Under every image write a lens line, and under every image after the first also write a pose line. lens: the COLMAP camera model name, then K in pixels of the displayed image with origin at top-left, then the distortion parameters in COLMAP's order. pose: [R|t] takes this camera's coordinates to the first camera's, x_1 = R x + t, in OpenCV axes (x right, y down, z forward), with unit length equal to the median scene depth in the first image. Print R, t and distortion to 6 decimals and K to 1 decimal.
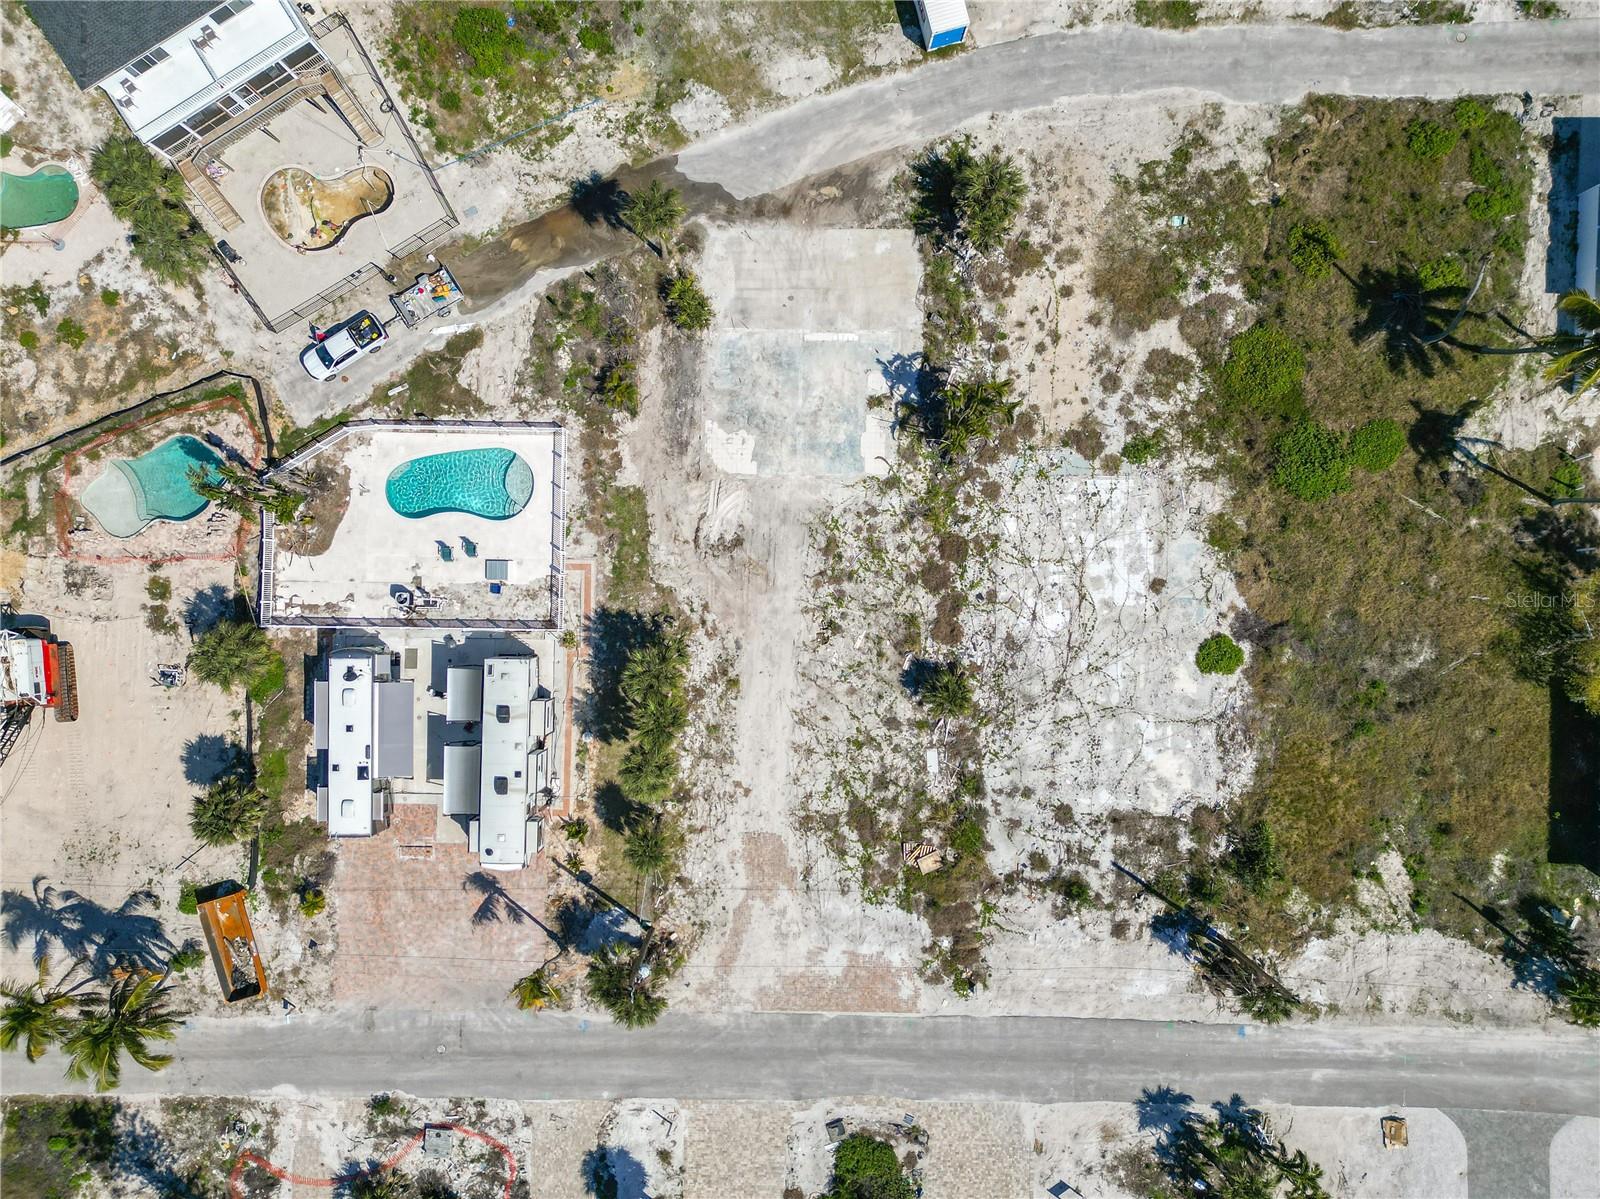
lens RADIAL K [[1127.4, 0, 802.0], [0, 1127.4, 594.9], [0, 0, 1]] dist [0.058002, -0.053321]
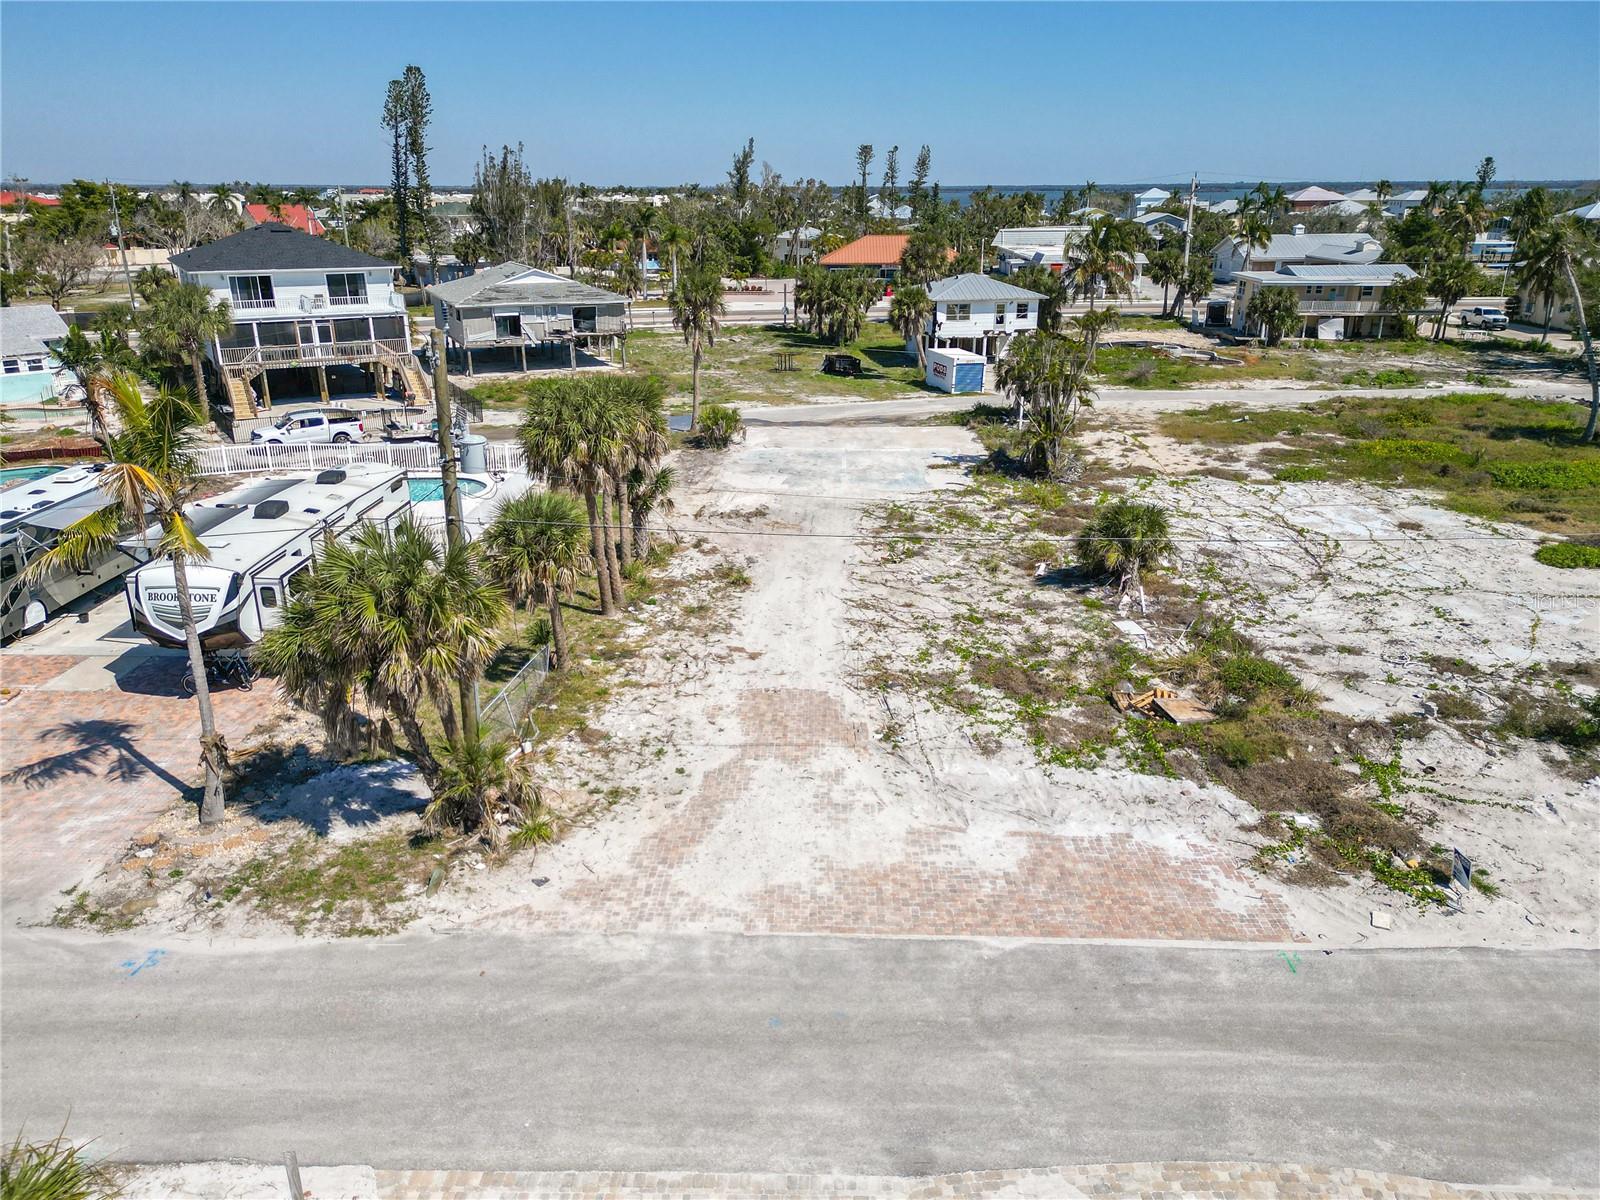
lens RADIAL K [[1127.4, 0, 791.2], [0, 1127.4, 611.4], [0, 0, 1]] dist [0.058002, -0.053321]
pose [[0.999811, 0.013147, -0.014290, -0.026833], [-0.018006, 0.352169, -0.935763, 0.616792], [-0.007270, 0.935844, 0.352340, 0.818100]]
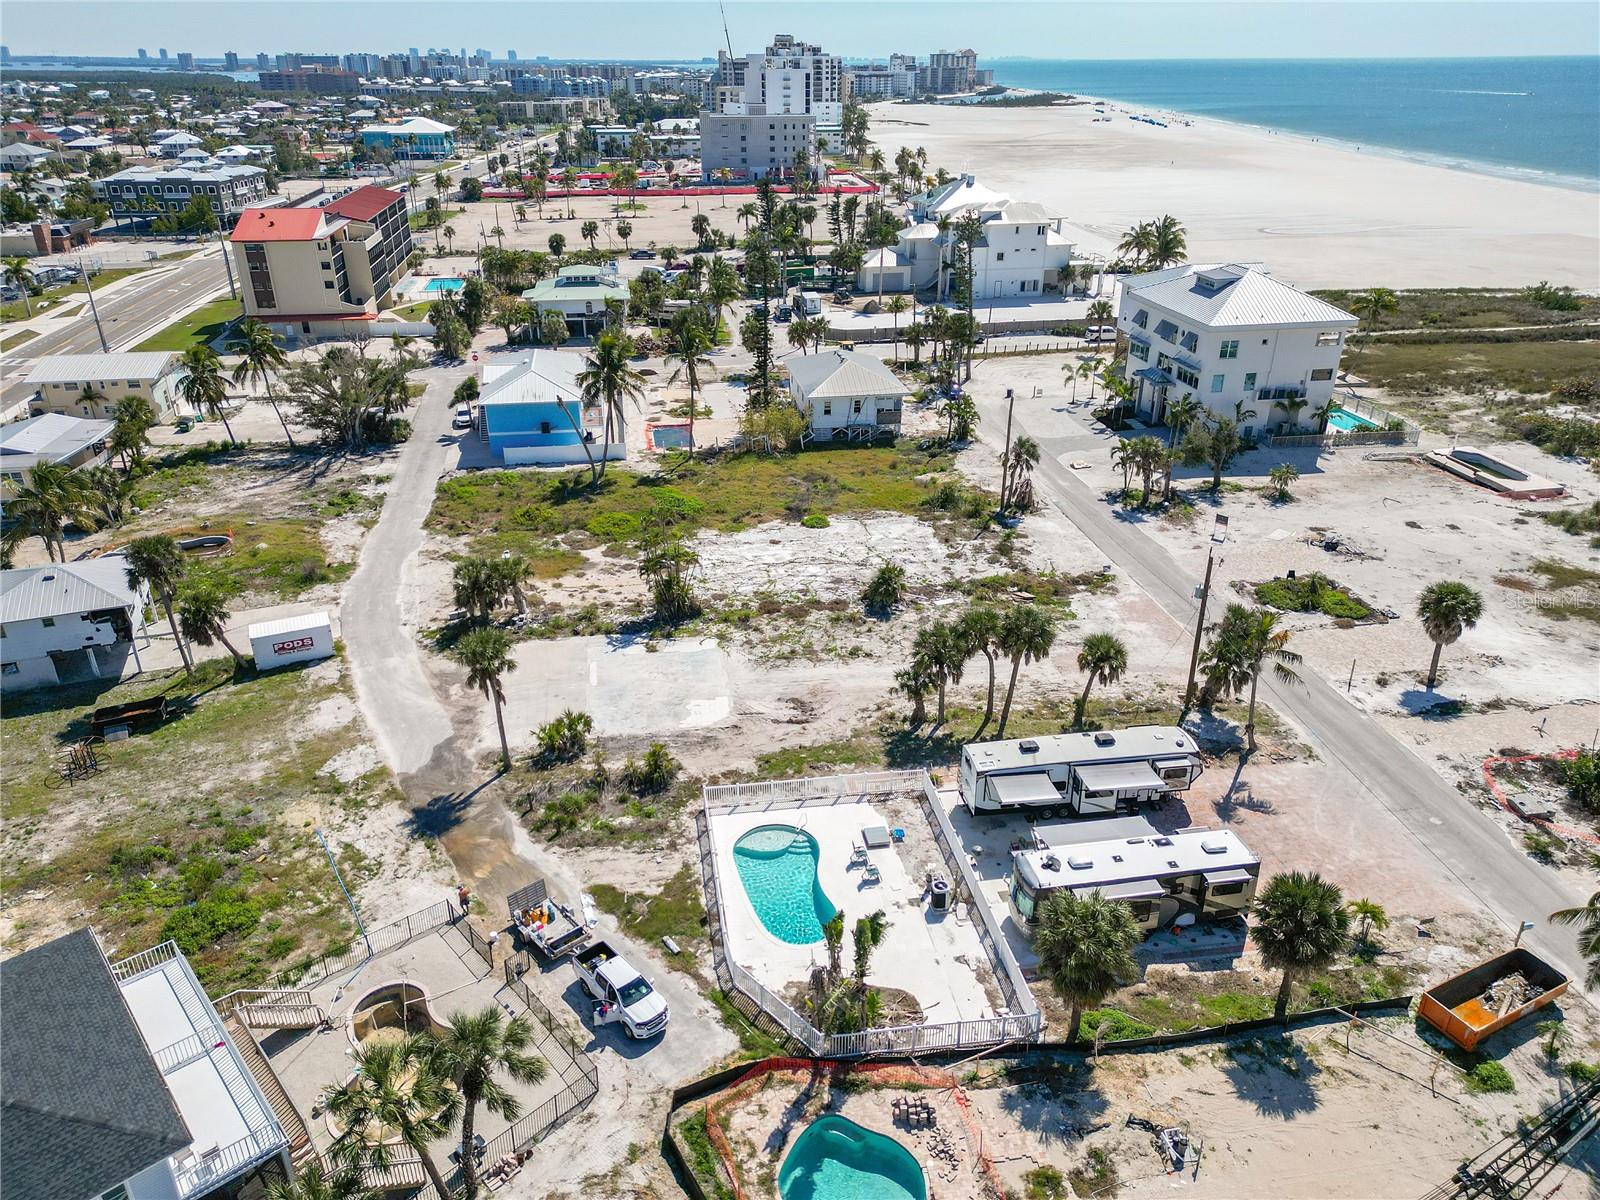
lens RADIAL K [[1127.4, 0, 802.5], [0, 1127.4, 583.0], [0, 0, 1]] dist [0.058002, -0.053321]
pose [[-0.176697, -0.400787, 0.898971, -0.943952], [0.984168, -0.084756, 0.155656, -0.192112], [0.013809, 0.912242, 0.409418, 0.480539]]
